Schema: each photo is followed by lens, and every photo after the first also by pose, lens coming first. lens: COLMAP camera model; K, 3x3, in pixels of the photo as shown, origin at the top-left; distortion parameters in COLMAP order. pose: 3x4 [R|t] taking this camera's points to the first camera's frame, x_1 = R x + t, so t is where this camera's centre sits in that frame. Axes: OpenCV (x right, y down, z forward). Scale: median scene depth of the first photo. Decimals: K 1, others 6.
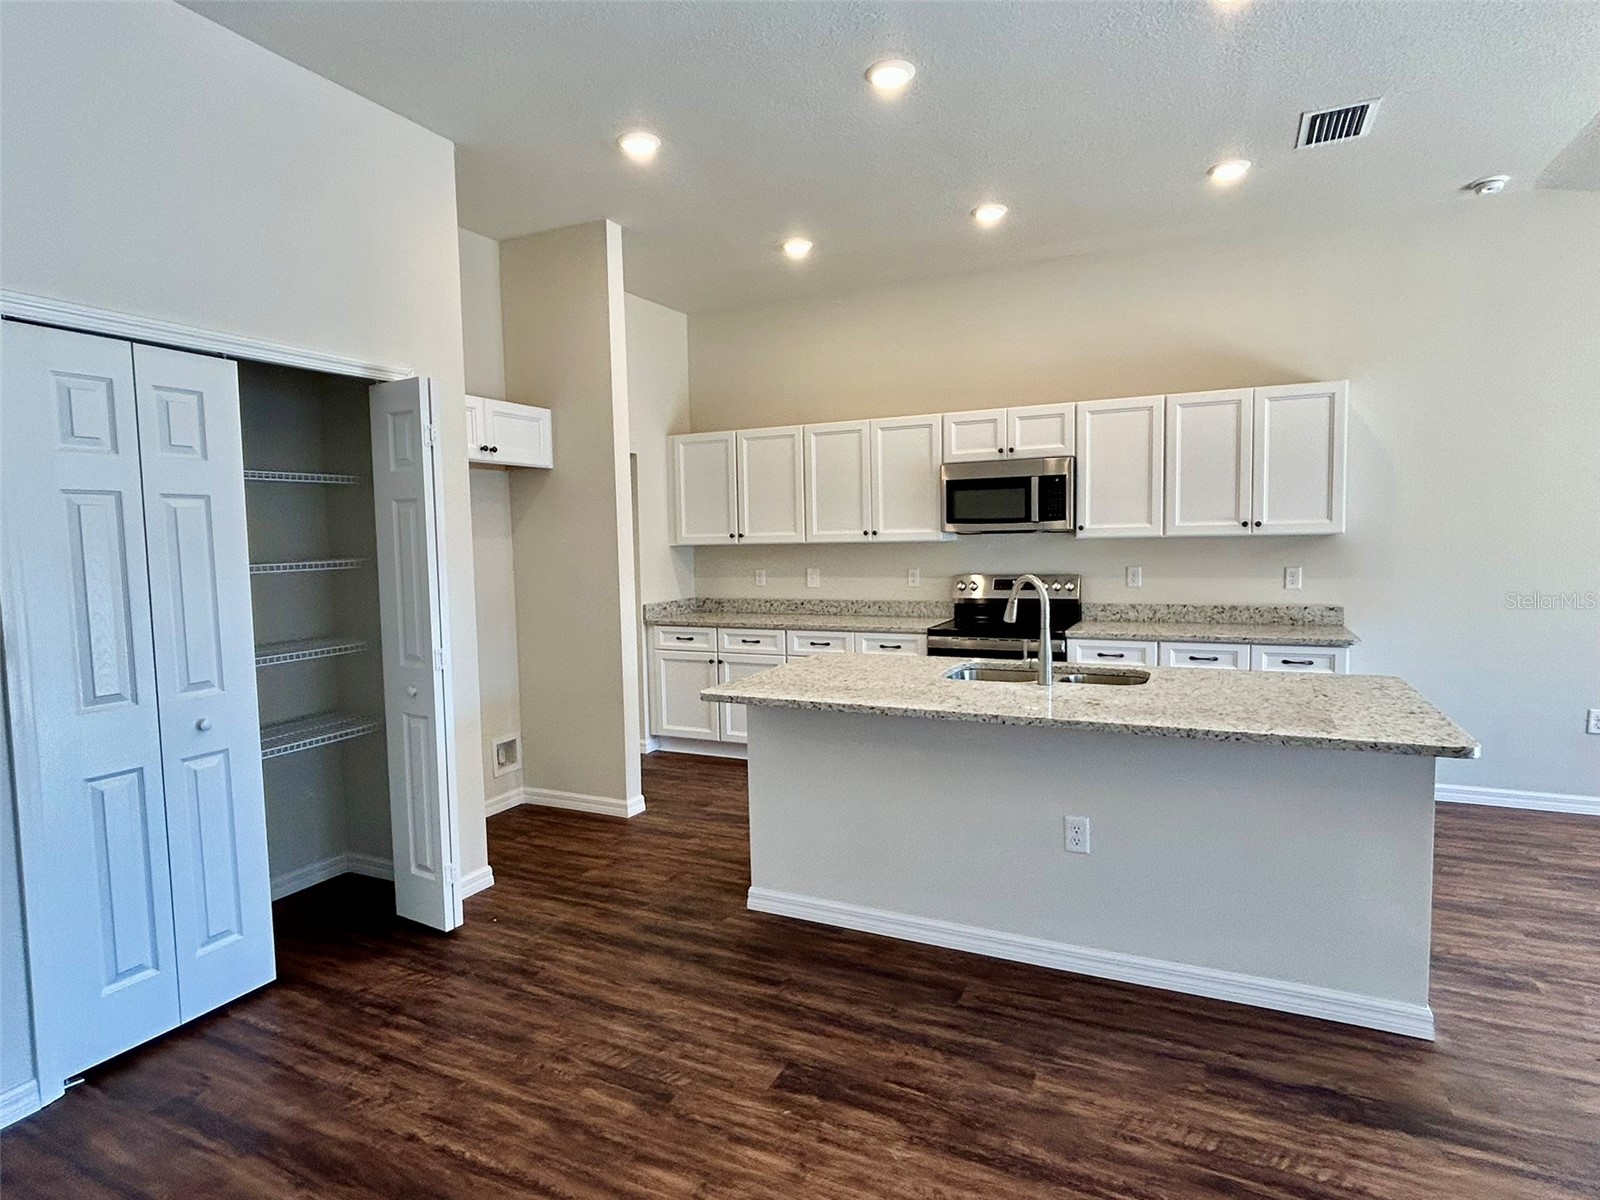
lens RADIAL K [[901.7, 0, 800.0], [0, 901.7, 600.0], [0, 0, 1]] dist [-0.000134, 0.000024]
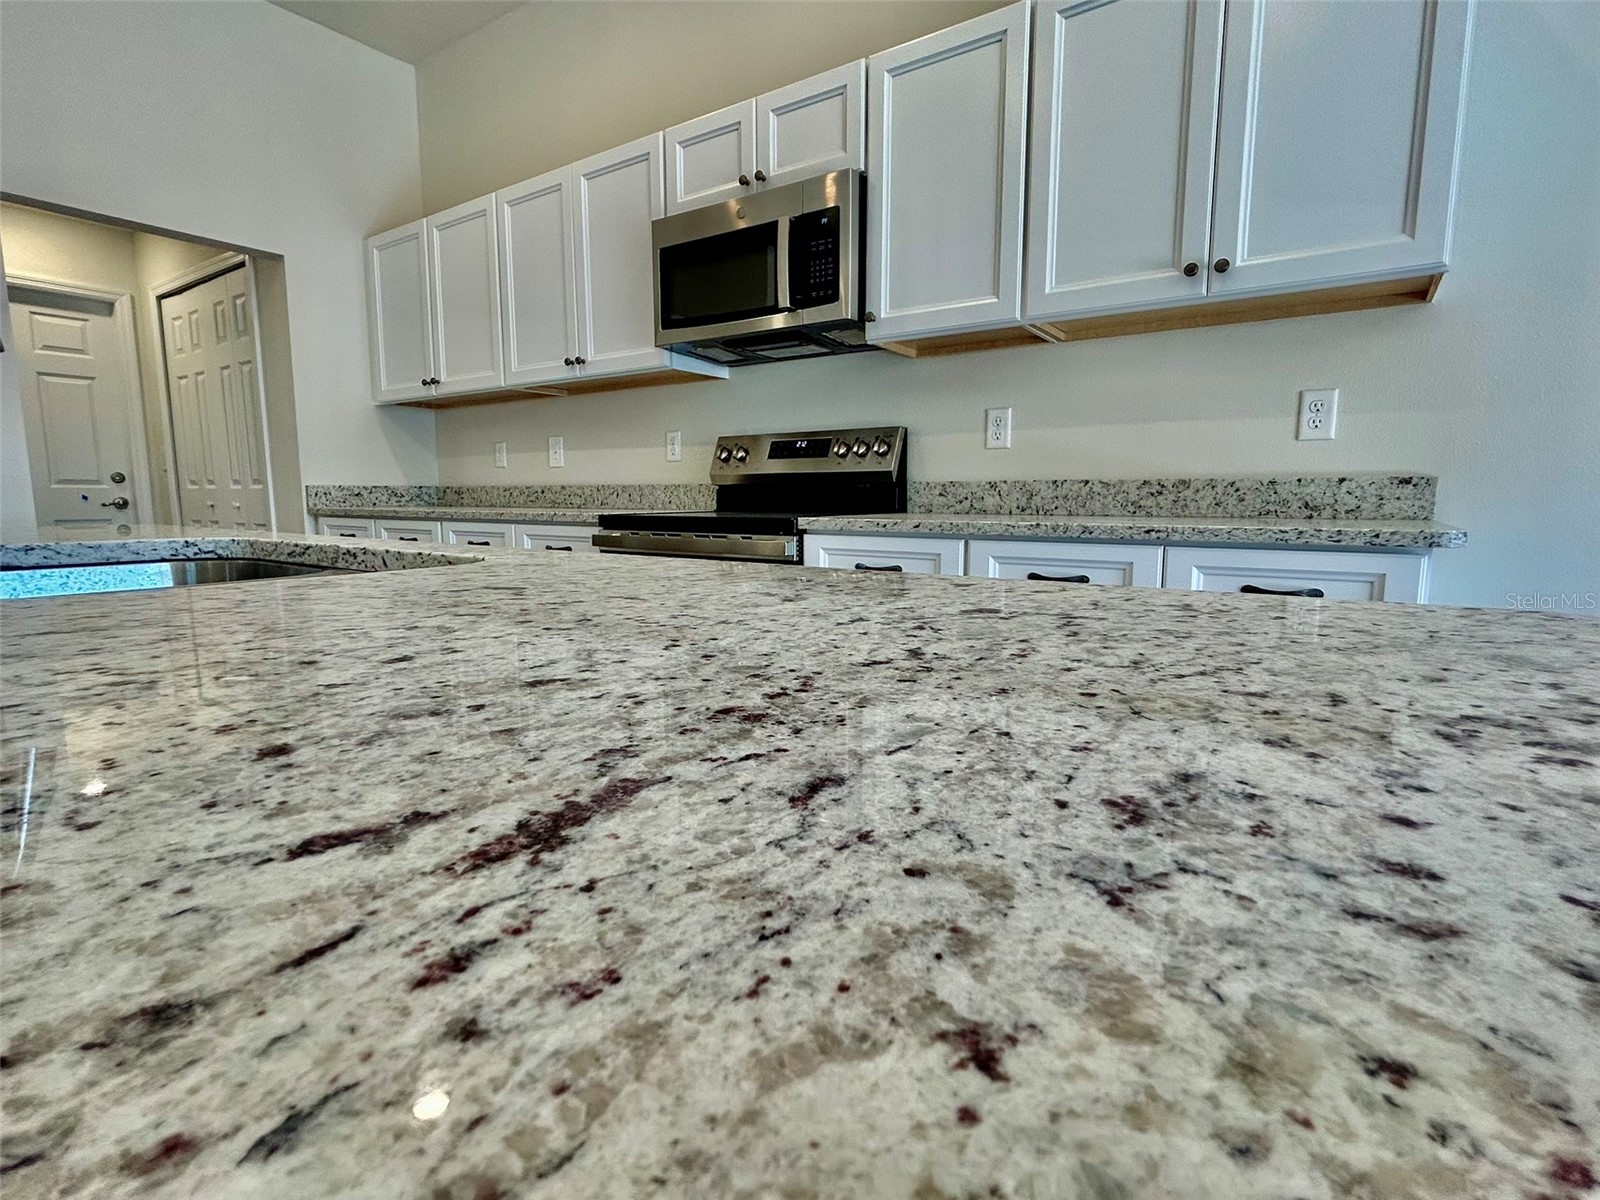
lens RADIAL K [[784.4, 0, 800.0], [0, 784.4, 600.0], [0, 0, 1]] dist [-0.001384, -0.000459]
pose [[0.985247, 0.041300, -0.166078, 0.351305], [-0.030879, 0.997417, 0.064849, 0.049334], [0.168327, -0.058764, 0.983978, 0.550916]]
